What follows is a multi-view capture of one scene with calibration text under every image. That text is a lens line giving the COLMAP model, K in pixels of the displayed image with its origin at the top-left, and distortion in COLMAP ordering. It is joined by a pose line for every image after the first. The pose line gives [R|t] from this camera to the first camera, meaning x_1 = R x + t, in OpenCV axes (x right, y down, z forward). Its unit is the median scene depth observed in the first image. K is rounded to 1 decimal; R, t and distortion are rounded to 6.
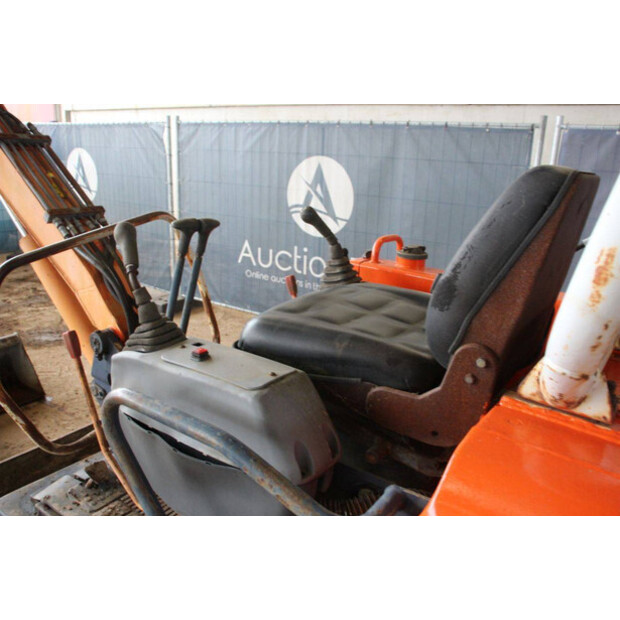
lens RADIAL K [[536.9, 0, 310.0], [0, 536.9, 310.0], [0, 0, 1]] dist [-0.103582, 0.008755]
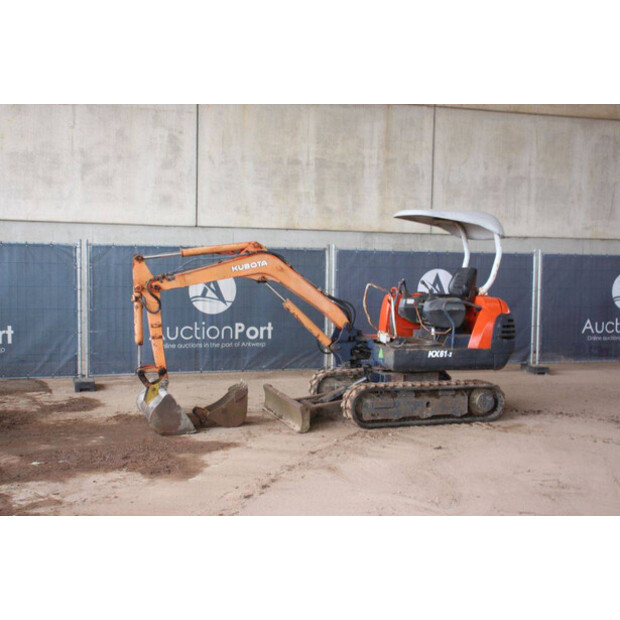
lens RADIAL K [[762.9, 0, 310.0], [0, 762.9, 310.0], [0, 0, 1]] dist [0.009251, 0.059447]
pose [[0.602779, -0.080257, 0.793862, -1.604317], [0.238626, 0.967526, -0.083374, 0.114409], [-0.761390, 0.239693, 0.602355, -0.621627]]
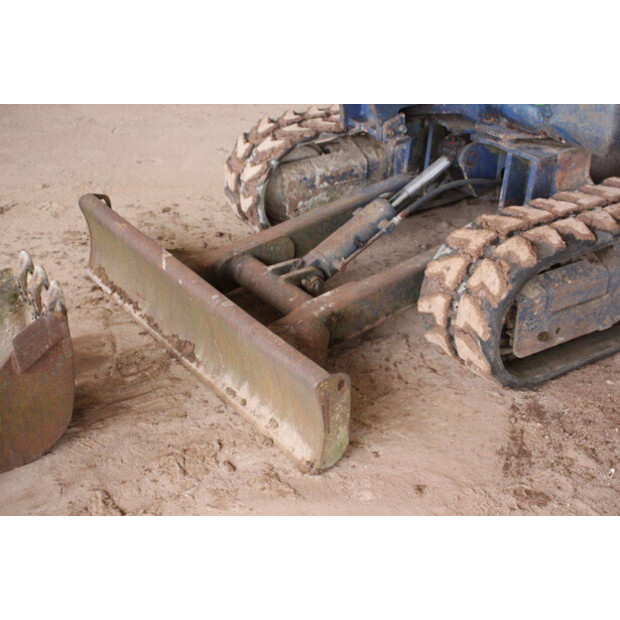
lens RADIAL K [[1028.9, 0, 310.0], [0, 1028.9, 310.0], [0, 0, 1]] dist [0.166101, 0.054345]
pose [[0.358877, -0.476038, 0.802867, -0.765802], [0.272506, 0.876128, 0.397668, -0.068281], [-0.892719, 0.076072, 0.444145, 0.174466]]
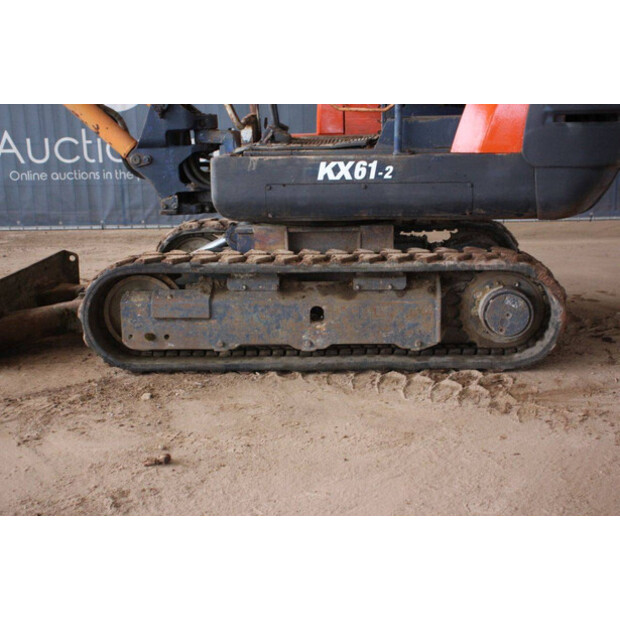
lens RADIAL K [[966.1, 0, 310.0], [0, 966.1, 310.0], [0, 0, 1]] dist [0.105061, 0.239353]
pose [[0.859228, -0.168175, 0.483161, -0.488557], [0.205047, 0.978456, -0.024070, 0.253041], [-0.468704, 0.119752, 0.875200, -0.415691]]
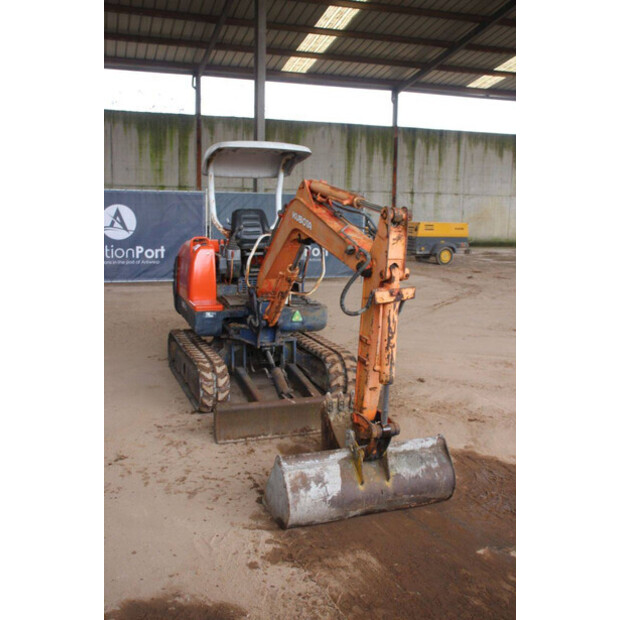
lens RADIAL K [[650.0, 0, 307.5], [0, 650.0, 311.7], [0, 0, 1]] dist [-0.084237, 0.176615]
pose [[-0.815235, -0.156269, 0.557648, -0.847056], [0.113277, 0.901280, 0.418165, -0.425395], [-0.567944, 0.404071, -0.717054, 1.211705]]
